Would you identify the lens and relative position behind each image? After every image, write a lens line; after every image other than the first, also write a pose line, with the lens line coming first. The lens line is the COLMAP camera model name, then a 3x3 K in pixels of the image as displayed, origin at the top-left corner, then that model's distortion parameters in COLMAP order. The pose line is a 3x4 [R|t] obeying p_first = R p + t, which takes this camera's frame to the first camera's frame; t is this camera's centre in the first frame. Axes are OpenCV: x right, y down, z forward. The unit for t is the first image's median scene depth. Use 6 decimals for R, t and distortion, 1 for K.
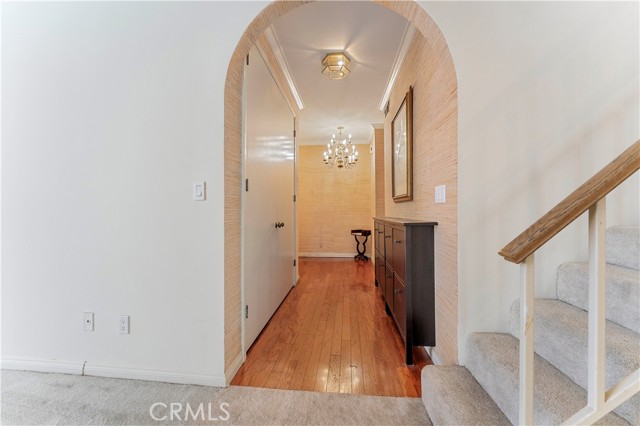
lens RADIAL K [[256.8, 0, 319.6], [0, 256.8, 212.2], [0, 0, 1]] dist [0.000100, 0.000052]
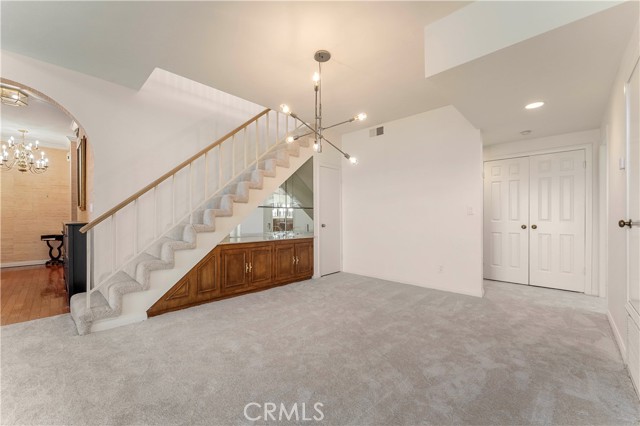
lens RADIAL K [[256.8, 0, 320.1], [0, 256.8, 214.5], [0, 0, 1]] dist [0.000100, 0.000052]
pose [[0.613502, 0.002867, 0.789688, 0.003405], [0.003563, 0.999973, -0.006399, -0.000542], [-0.789685, 0.006740, 0.613476, -0.441918]]
